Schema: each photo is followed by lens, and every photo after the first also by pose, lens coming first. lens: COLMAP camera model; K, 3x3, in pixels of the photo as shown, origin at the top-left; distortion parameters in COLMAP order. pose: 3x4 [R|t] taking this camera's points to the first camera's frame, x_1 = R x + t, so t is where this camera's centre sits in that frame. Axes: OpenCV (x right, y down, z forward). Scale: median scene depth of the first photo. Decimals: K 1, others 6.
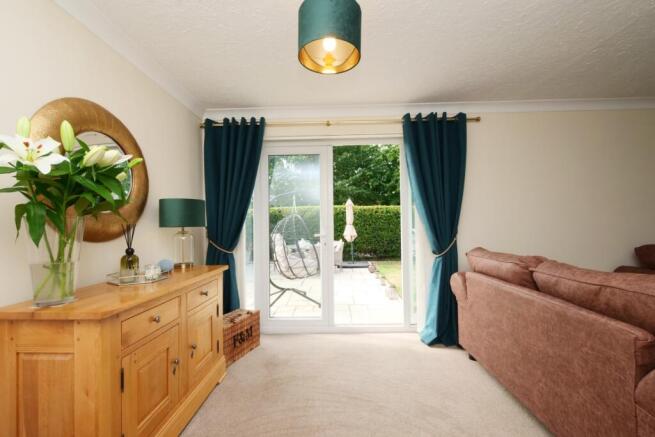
lens RADIAL K [[279.6, 0, 327.5], [0, 279.6, 218.5], [0, 0, 1]] dist [0.000476, -0.000051]
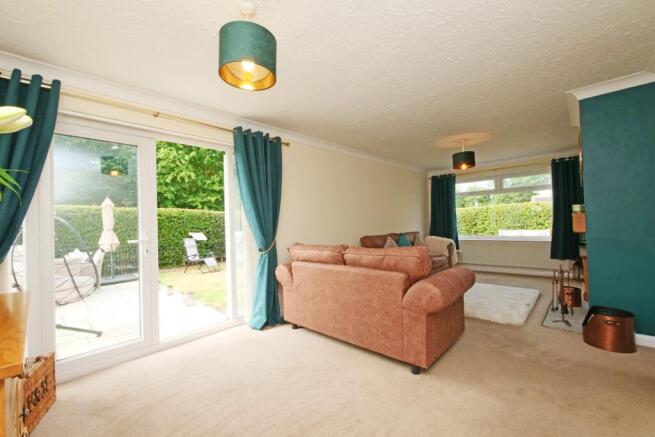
lens RADIAL K [[279.6, 0, 327.5], [0, 279.6, 218.5], [0, 0, 1]] dist [0.000476, -0.000051]
pose [[0.661935, 0.005981, 0.749537, -0.321431], [0.004547, 0.999918, -0.011994, 0.004090], [-0.749547, 0.011348, 0.661853, 0.012271]]
